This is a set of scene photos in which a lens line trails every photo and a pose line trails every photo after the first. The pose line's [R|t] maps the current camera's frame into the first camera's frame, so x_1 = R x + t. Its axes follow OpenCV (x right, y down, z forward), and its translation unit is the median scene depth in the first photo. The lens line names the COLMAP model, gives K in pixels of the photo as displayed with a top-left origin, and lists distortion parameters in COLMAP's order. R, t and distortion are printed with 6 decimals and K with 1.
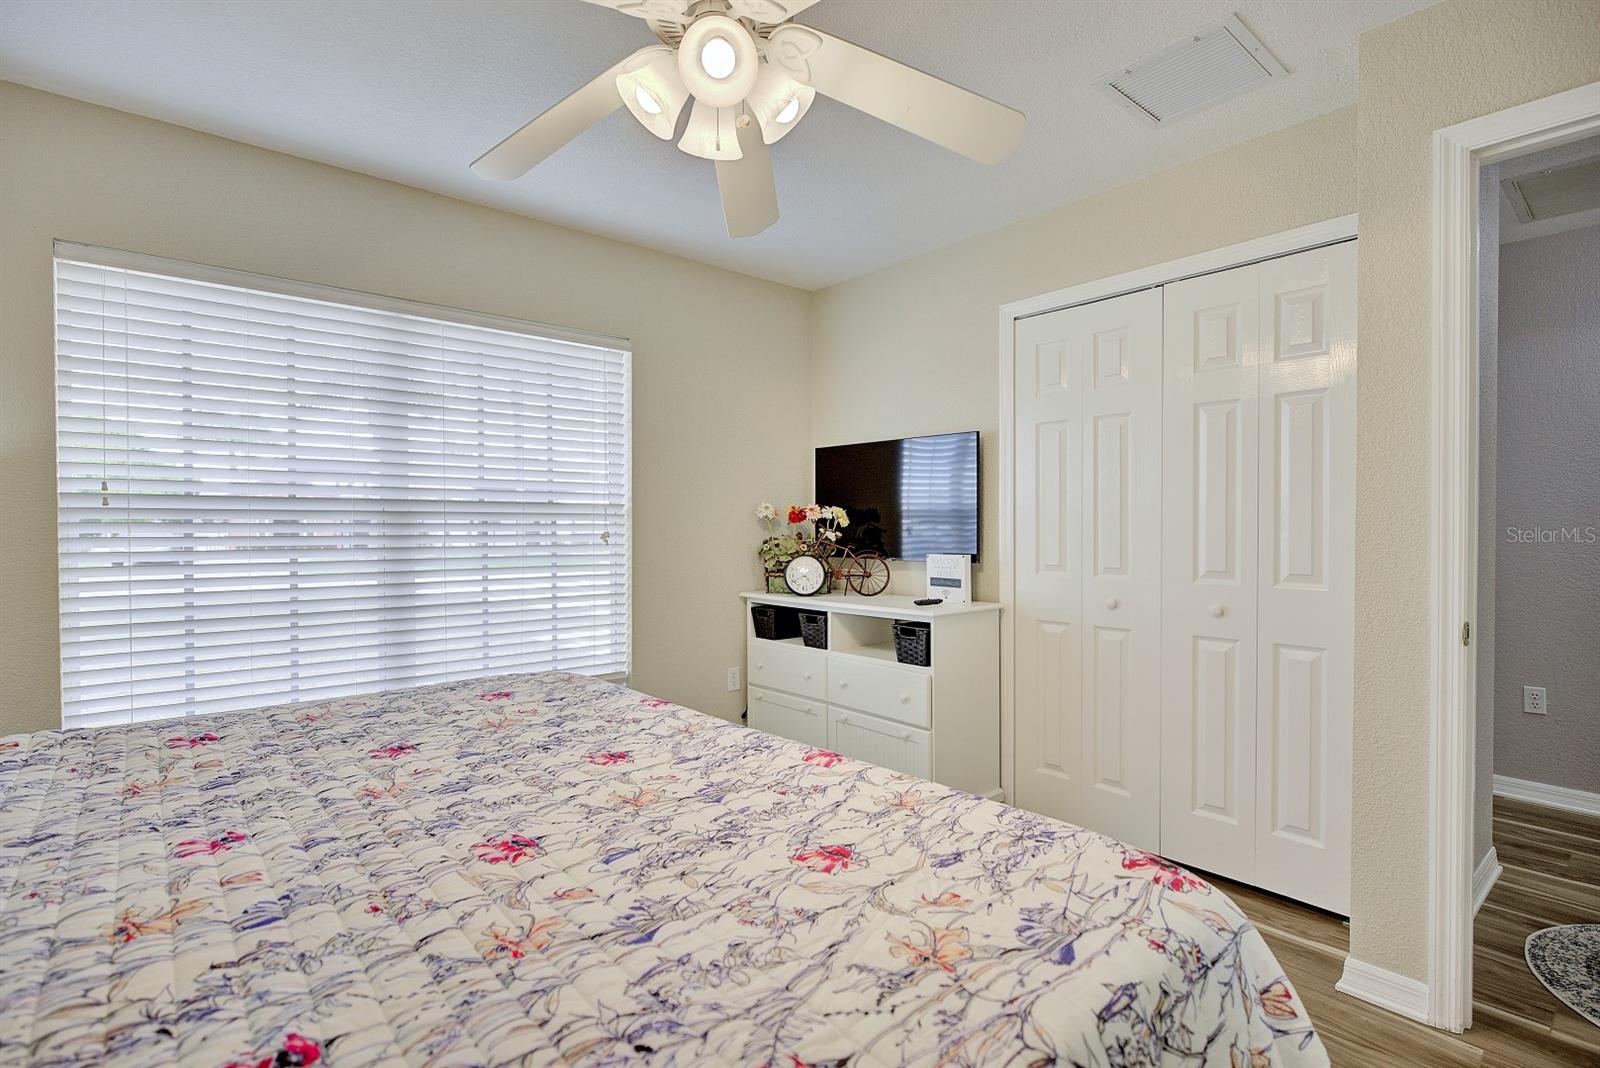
lens RADIAL K [[732.4, 0, 802.1], [0, 732.4, 535.4], [0, 0, 1]] dist [-0.002828, -0.000287]
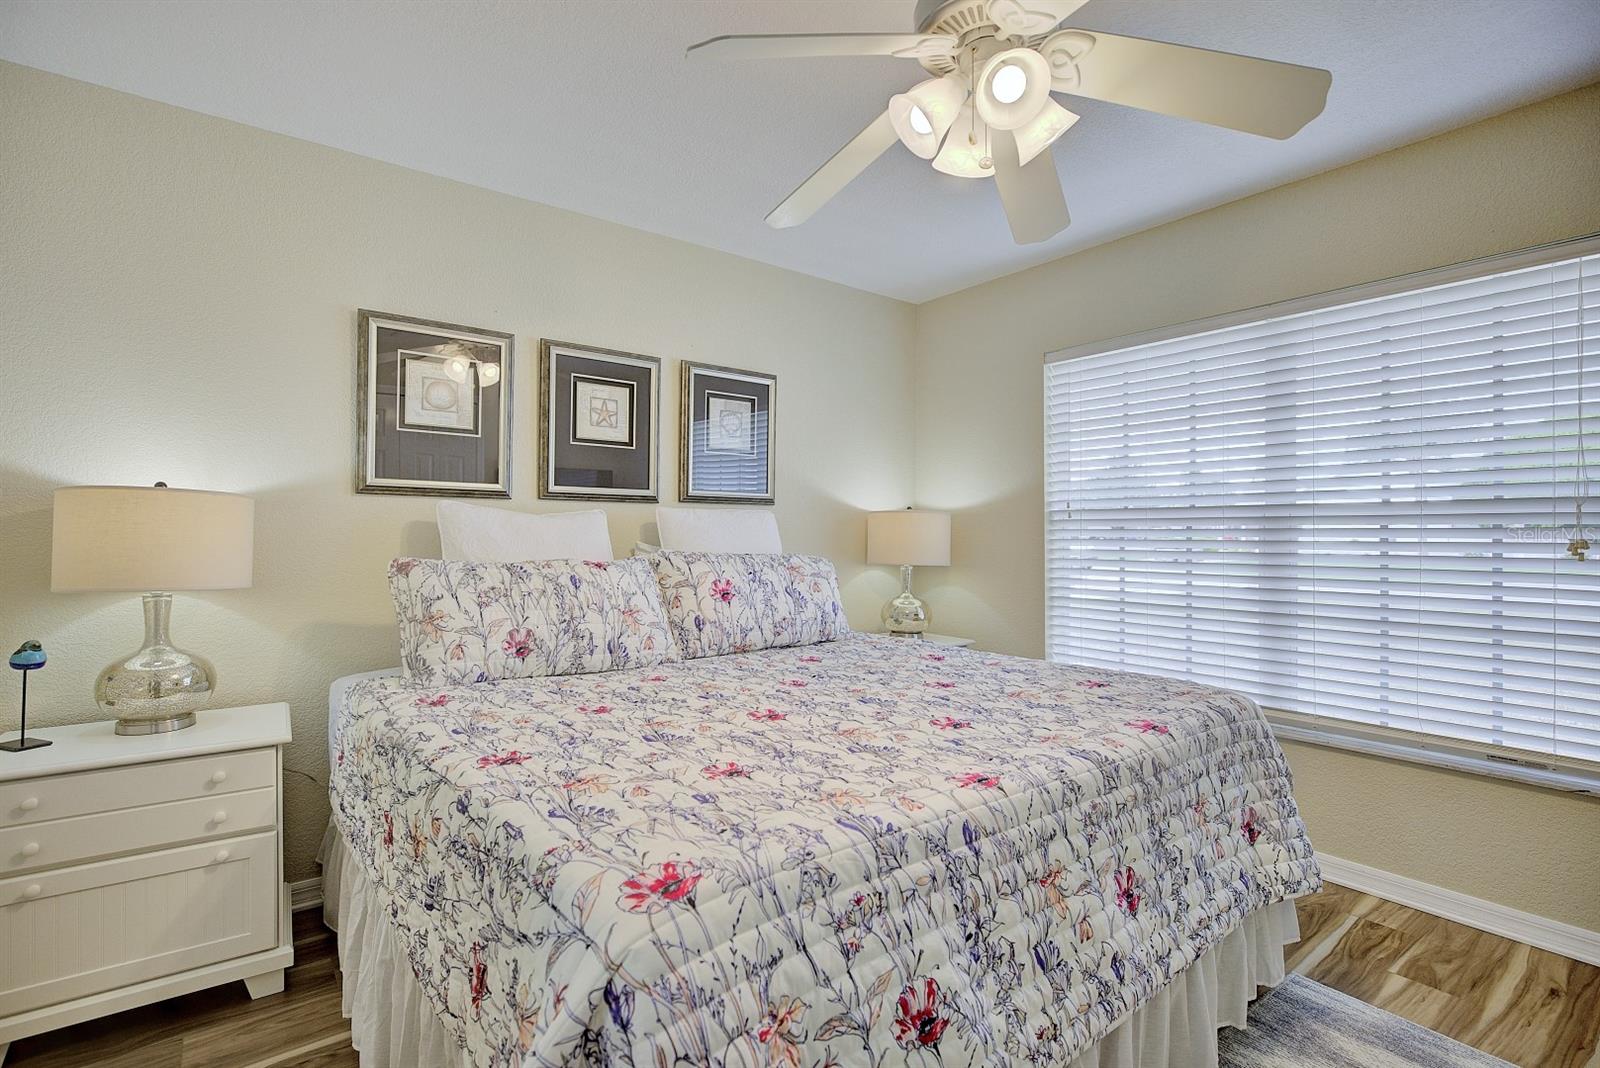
lens RADIAL K [[732.4, 0, 802.1], [0, 732.4, 535.4], [0, 0, 1]] dist [-0.002828, -0.000287]
pose [[-0.015785, 0.005289, -0.999861, 0.658713], [-0.012880, 0.999902, 0.005492, -0.006536], [0.999792, 0.012965, -0.015715, 0.539200]]
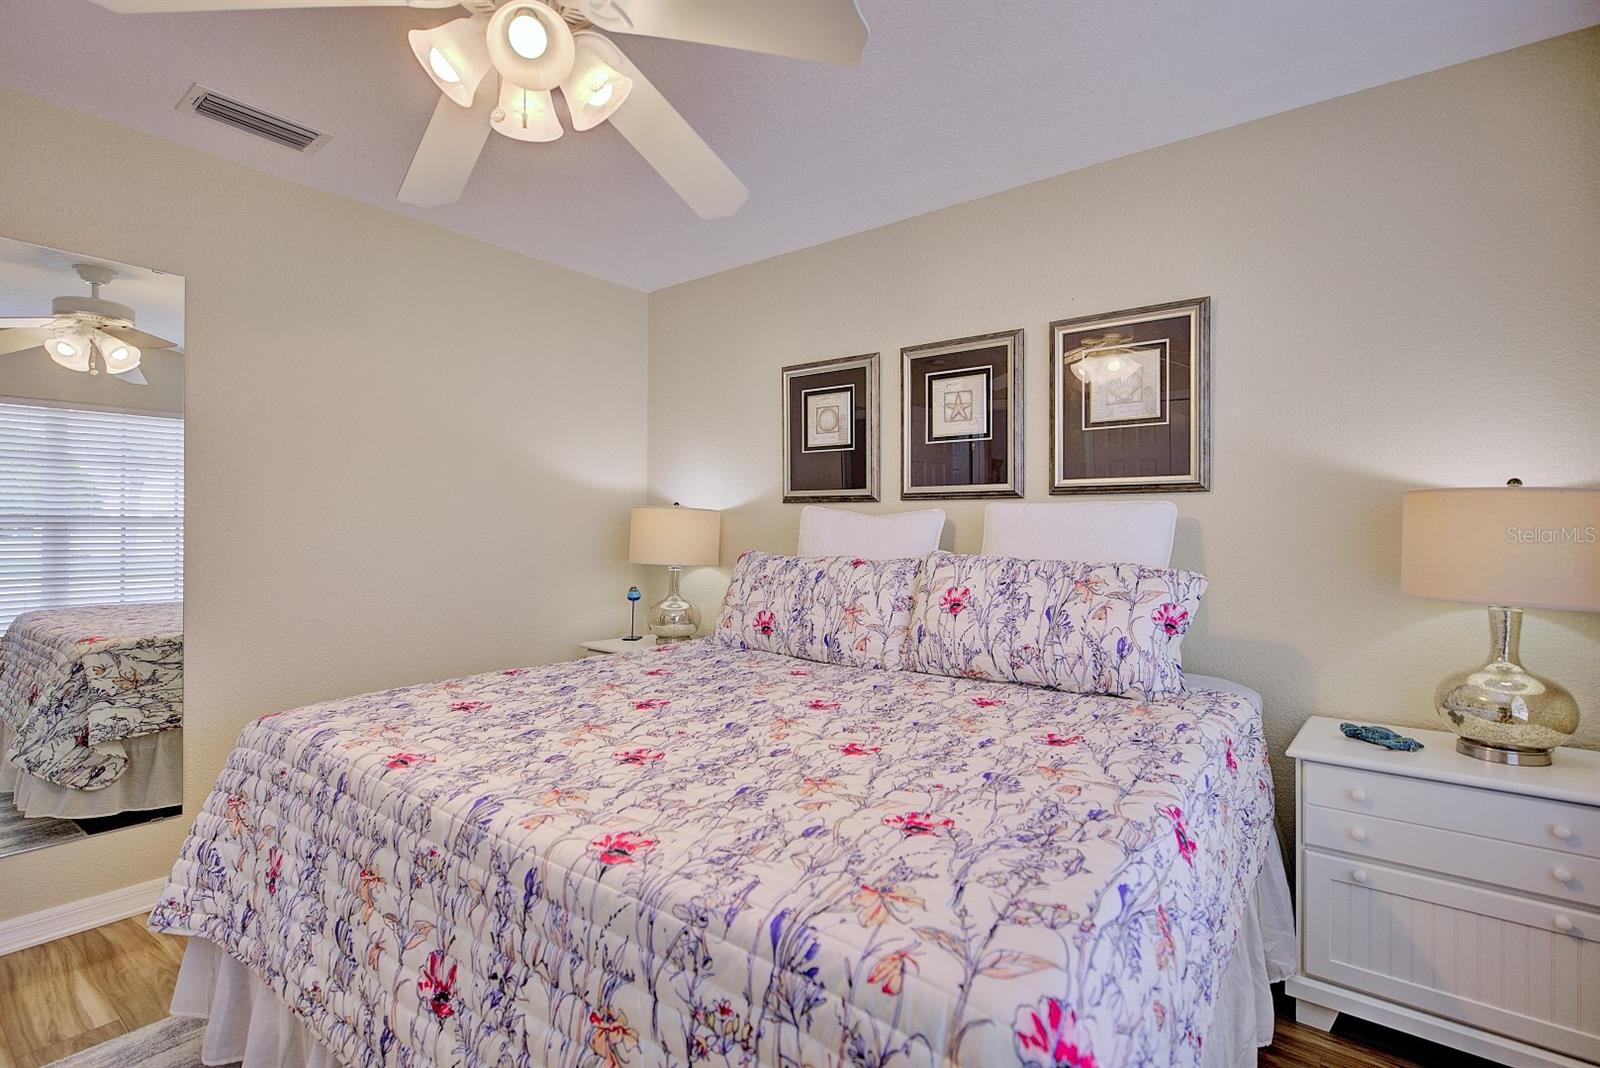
lens RADIAL K [[720.0, 0, 804.9], [0, 720.0, 530.6], [0, 0, 1]] dist [0.021906, -0.000064]
pose [[-0.962261, 0.004803, -0.272087, 0.034524], [0.000451, 0.999871, 0.016054, -0.018992], [0.272129, 0.015325, -0.962139, 1.190641]]
